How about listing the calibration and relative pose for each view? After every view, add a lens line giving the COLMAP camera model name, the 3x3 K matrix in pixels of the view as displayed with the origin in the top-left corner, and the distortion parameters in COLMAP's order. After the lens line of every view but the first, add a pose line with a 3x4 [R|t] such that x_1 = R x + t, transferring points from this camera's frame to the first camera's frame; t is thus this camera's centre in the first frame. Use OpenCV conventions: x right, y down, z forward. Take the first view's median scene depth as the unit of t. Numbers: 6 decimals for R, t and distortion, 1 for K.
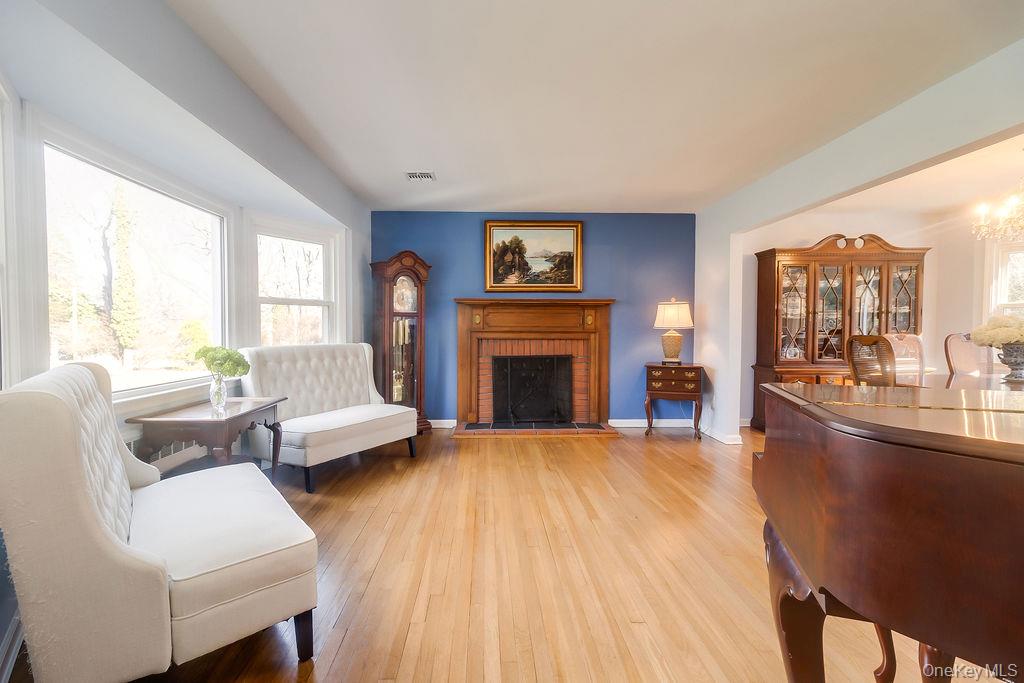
lens RADIAL K [[464.2, 0, 502.4], [0, 464.2, 342.6], [0, 0, 1]] dist [-0.000634, -0.000195]
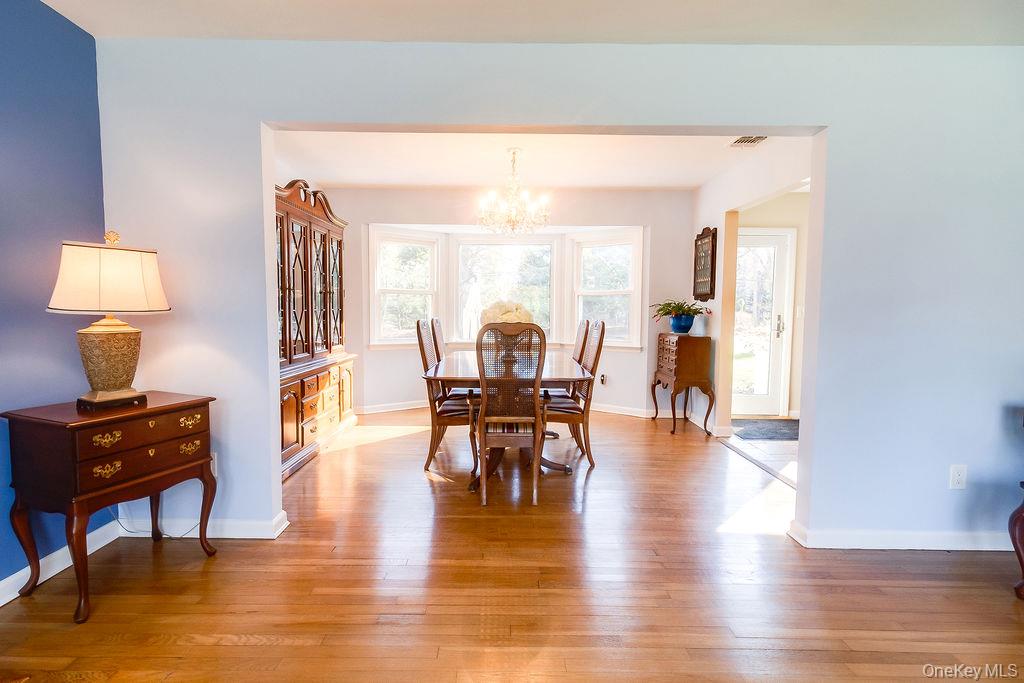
lens RADIAL K [[464.2, 0, 502.4], [0, 464.2, 342.6], [0, 0, 1]] dist [-0.000634, -0.000195]
pose [[0.031860, -0.067903, 0.997183, -0.008677], [0.024486, 0.997443, 0.067138, -0.022786], [-0.999192, 0.022277, 0.033441, 0.634280]]
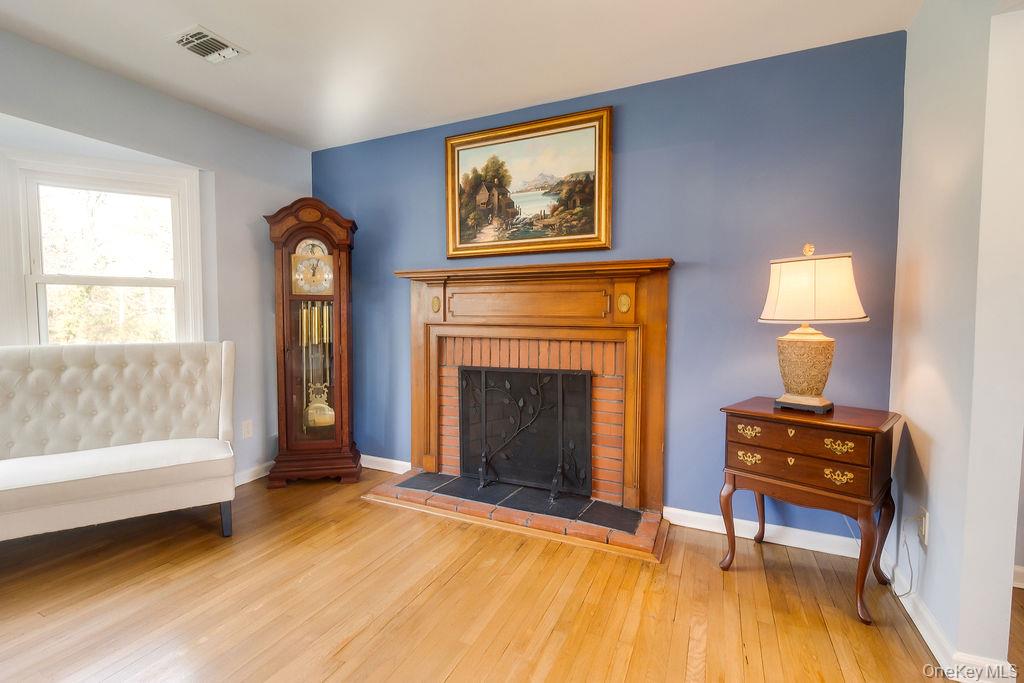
lens RADIAL K [[464.2, 0, 502.4], [0, 464.2, 342.6], [0, 0, 1]] dist [-0.000634, -0.000195]
pose [[0.889969, 0.027065, -0.455217, 0.301591], [-0.016639, 0.999500, 0.026895, -0.018267], [0.455717, -0.016361, 0.889974, 0.497322]]
